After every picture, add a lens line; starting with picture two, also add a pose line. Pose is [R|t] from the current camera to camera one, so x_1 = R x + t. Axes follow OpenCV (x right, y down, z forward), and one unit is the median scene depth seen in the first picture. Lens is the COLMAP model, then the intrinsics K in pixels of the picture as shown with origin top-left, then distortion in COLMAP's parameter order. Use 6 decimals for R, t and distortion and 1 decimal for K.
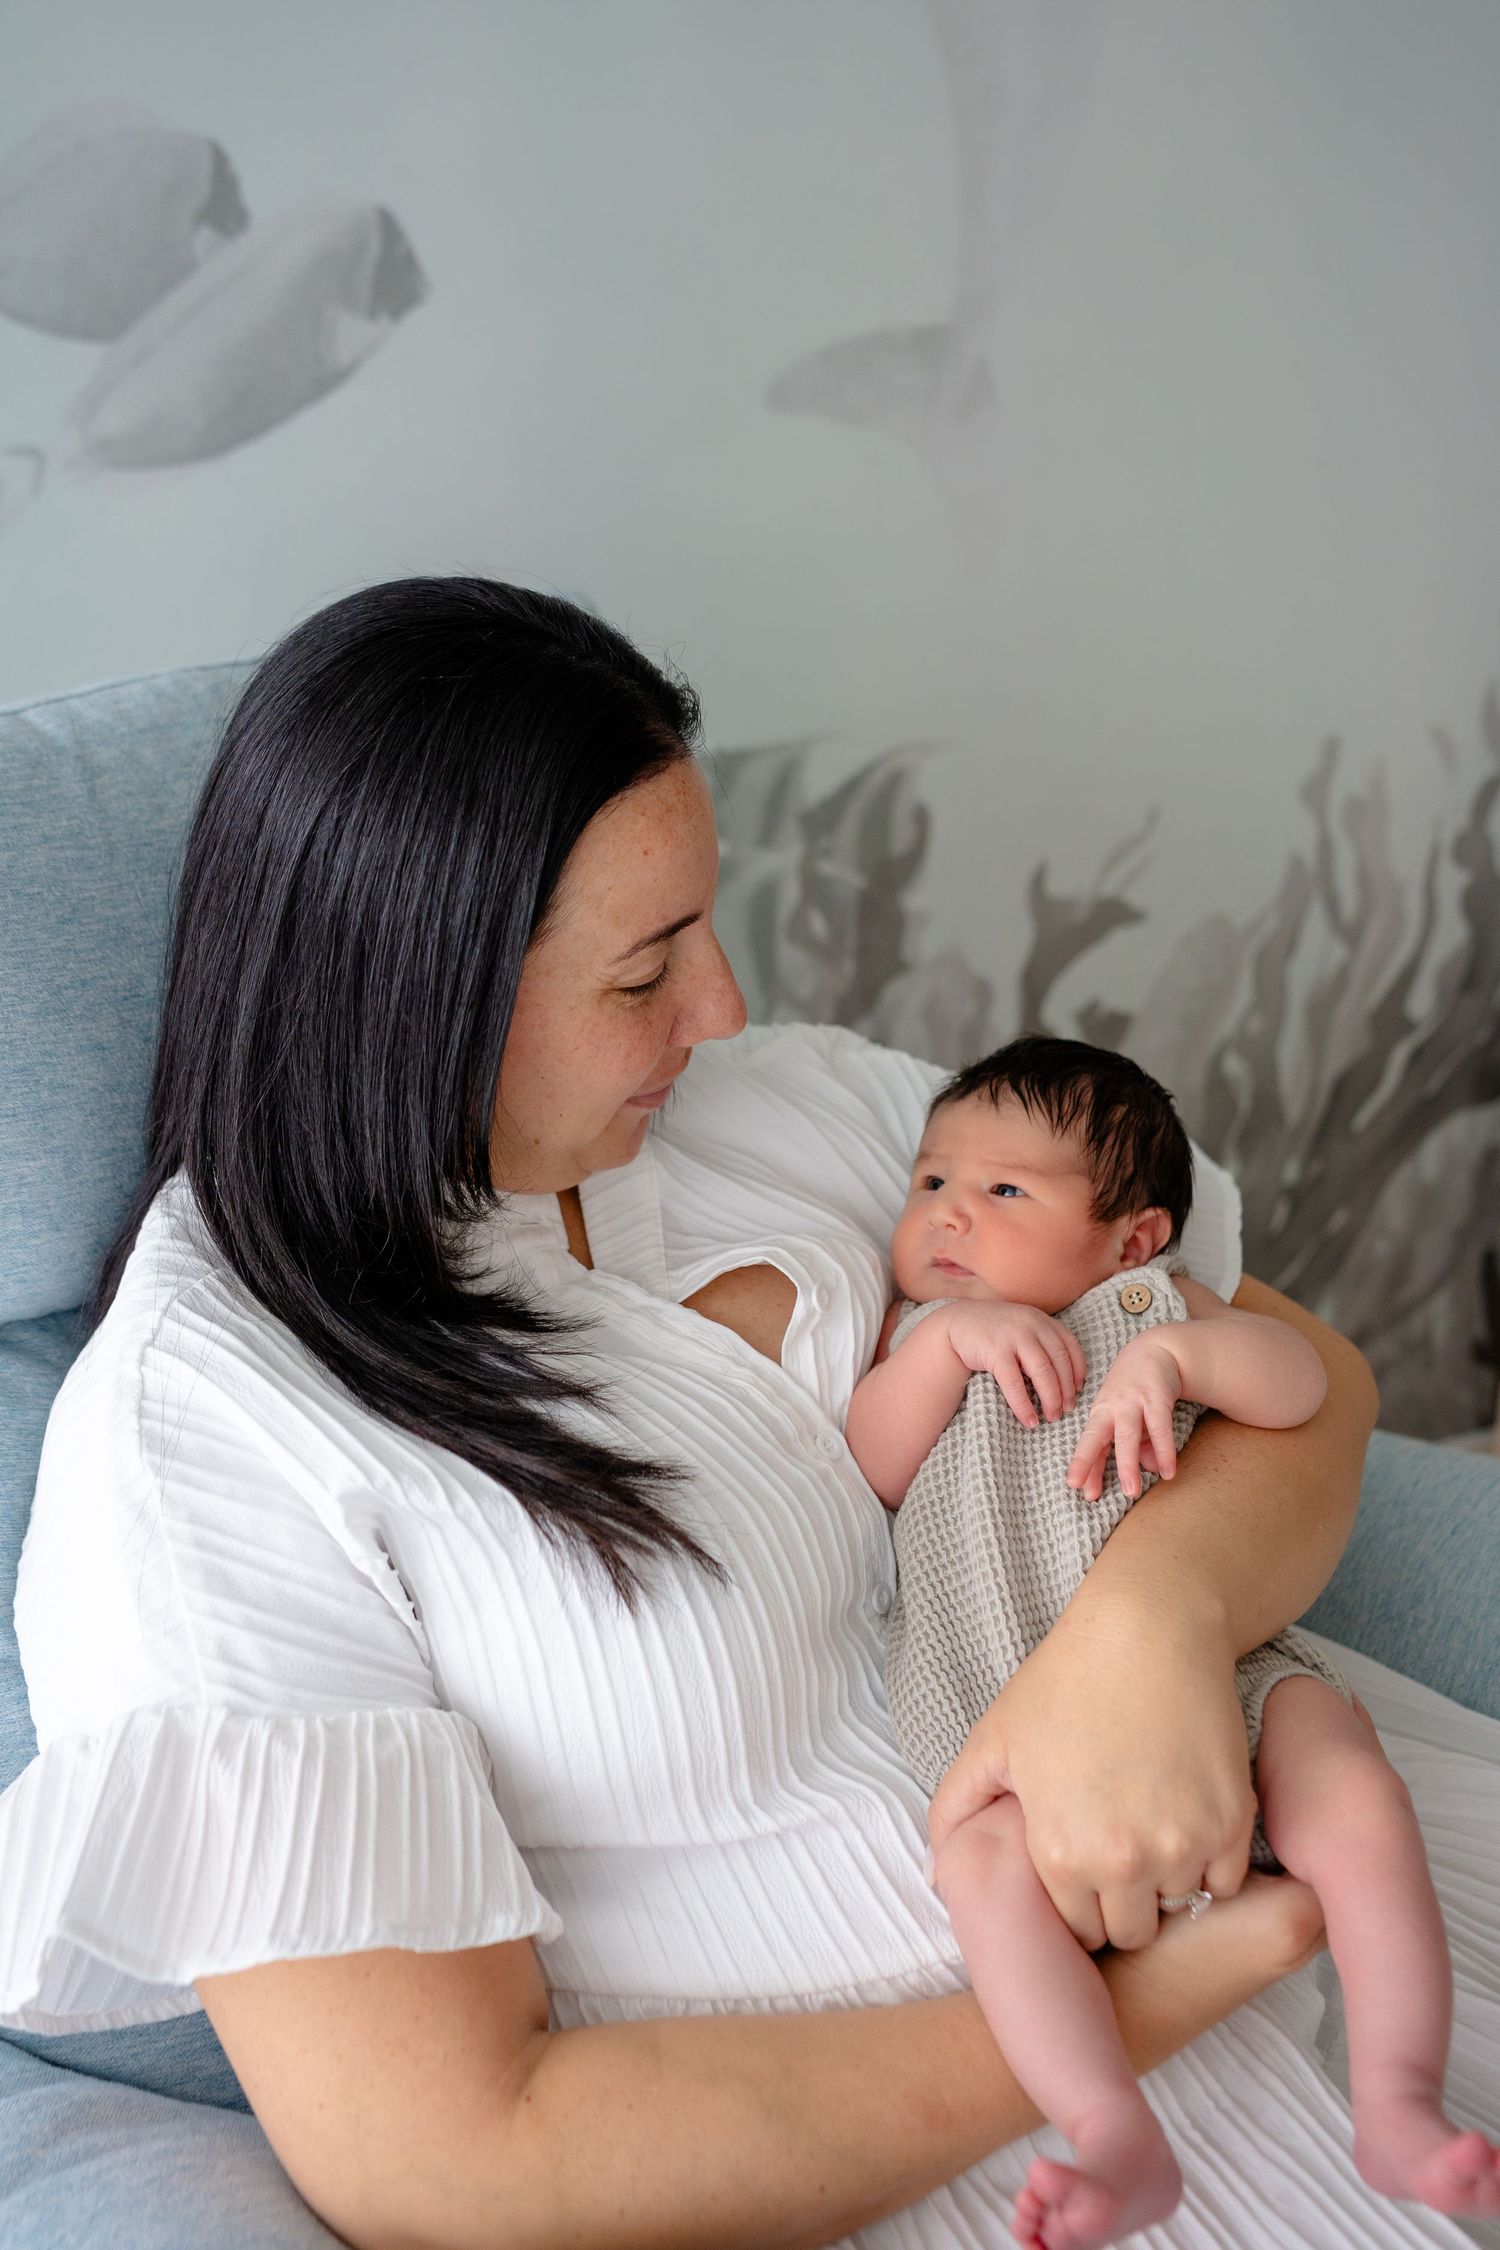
lens RADIAL K [[2419.5, 0, 716.4], [0, 2419.5, 1128.3], [0, 0, 1]] dist [-0.096719, 0.275658]
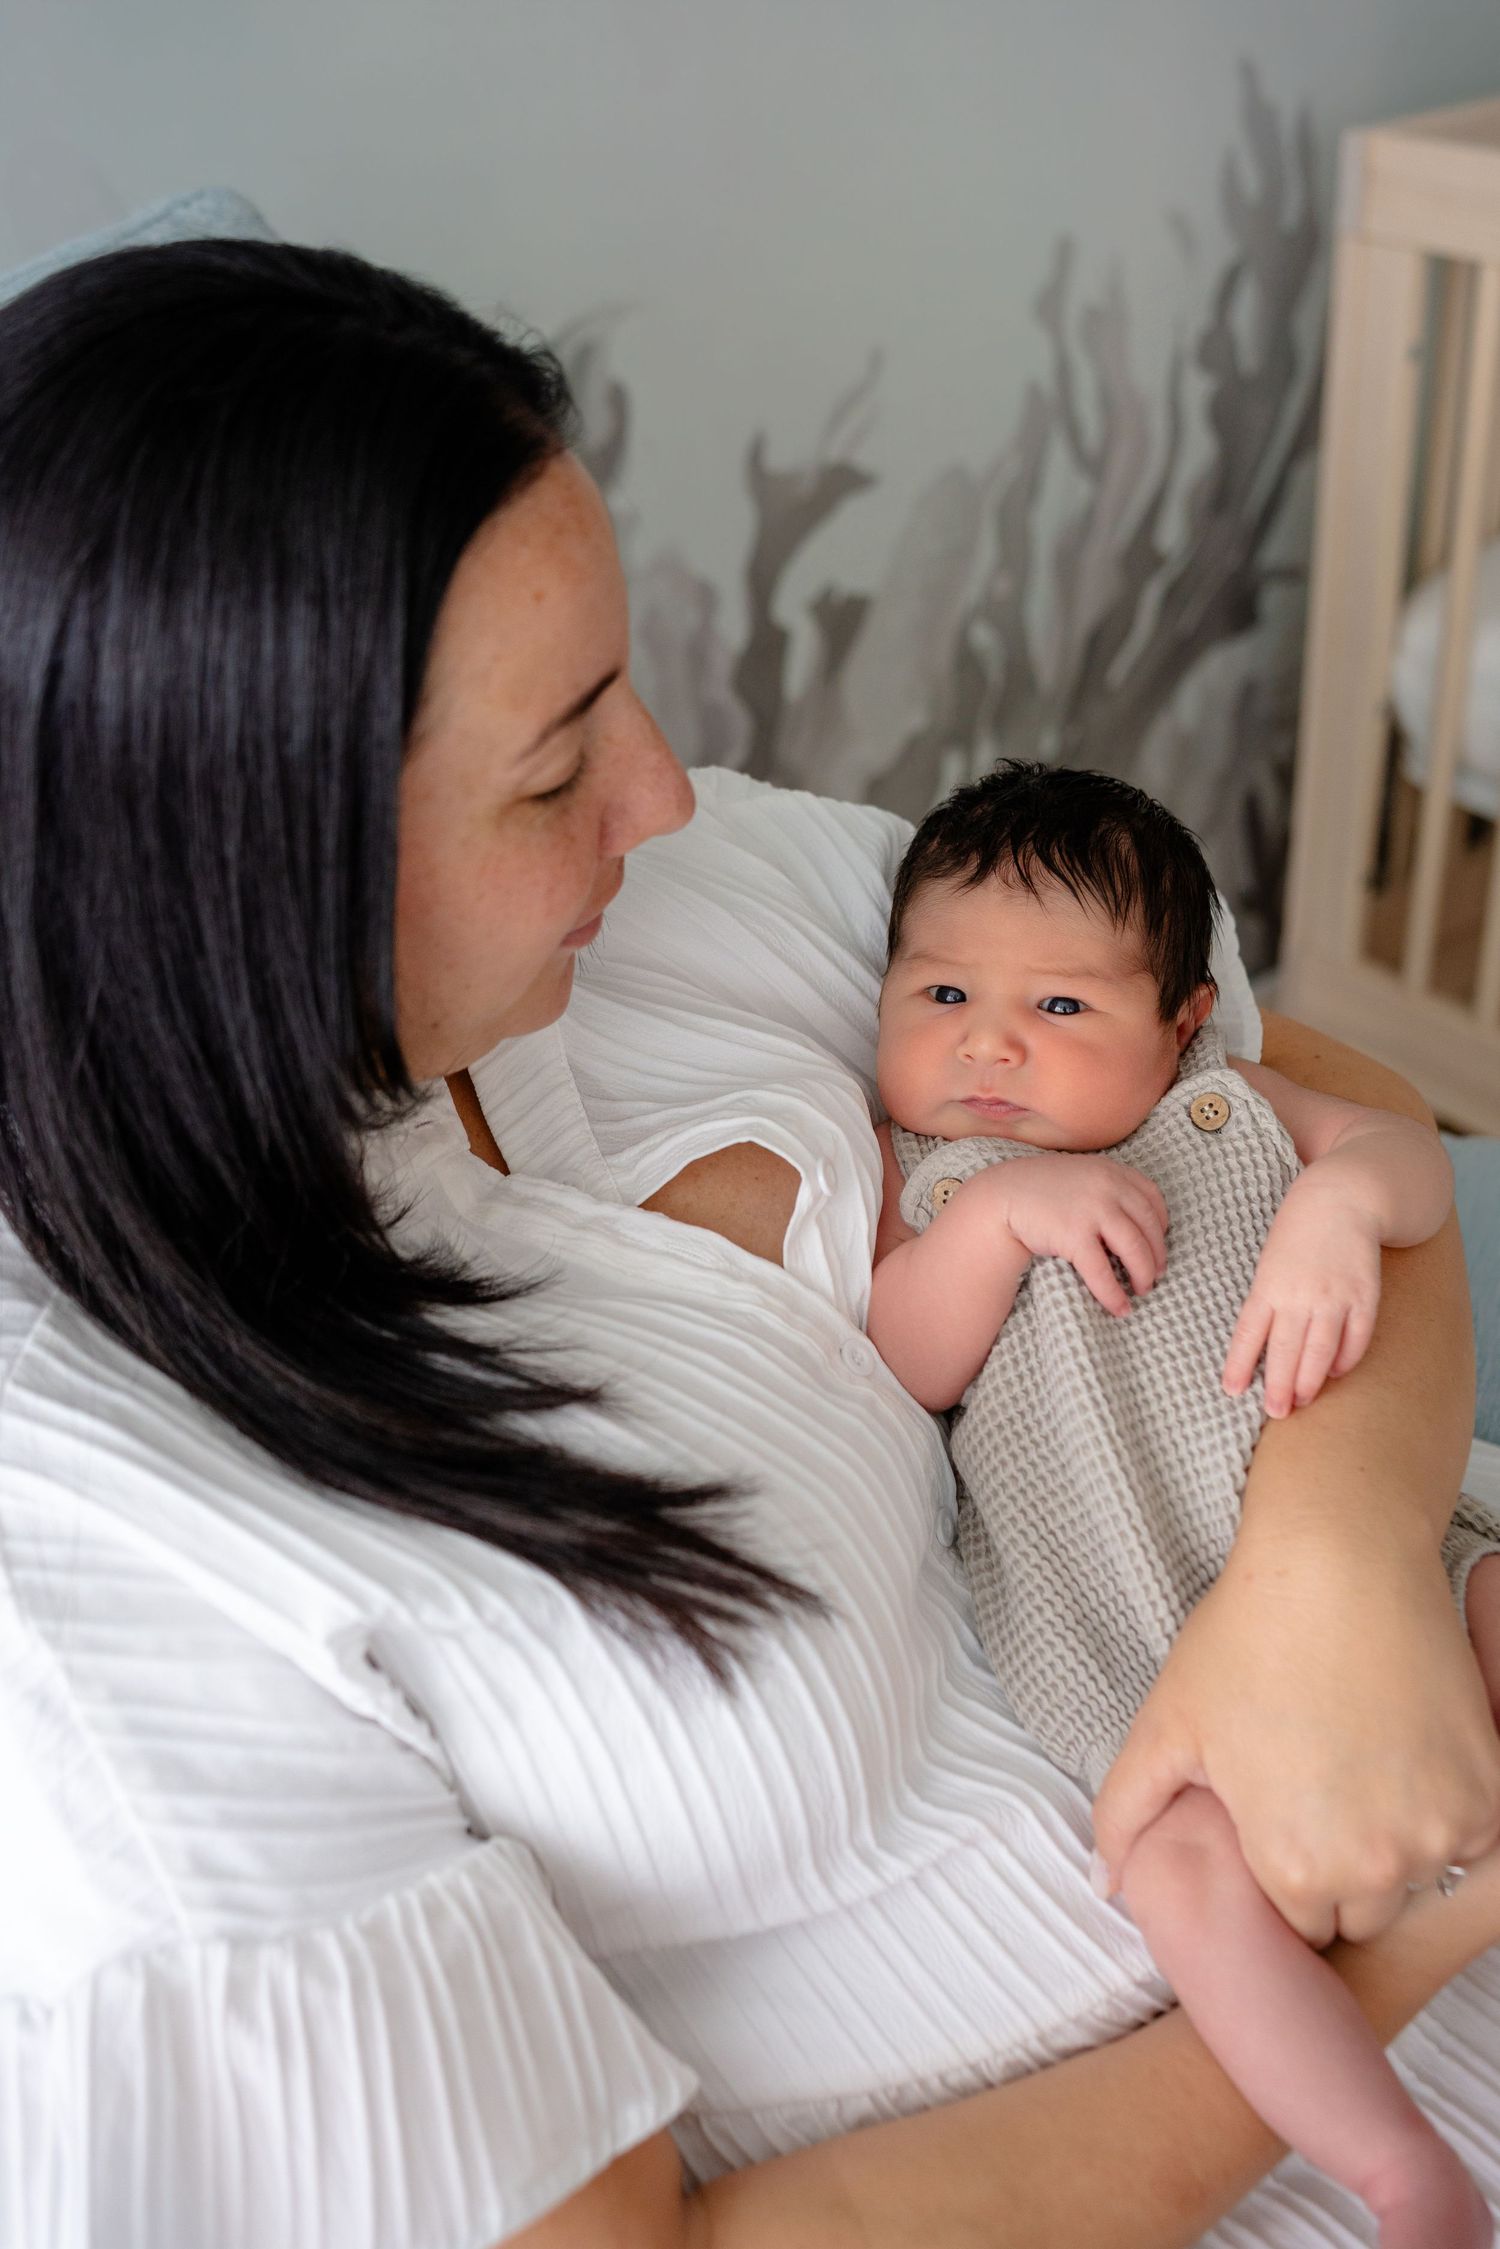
lens RADIAL K [[2418.5, 0, 716.4], [0, 2418.5, 1127.8], [0, 0, 1]] dist [-0.096719, 0.275658]
pose [[0.969698, -0.169531, 0.175910, -0.133897], [0.127221, 0.965120, 0.228821, -0.135984], [-0.208566, -0.199508, 0.957443, 0.292950]]
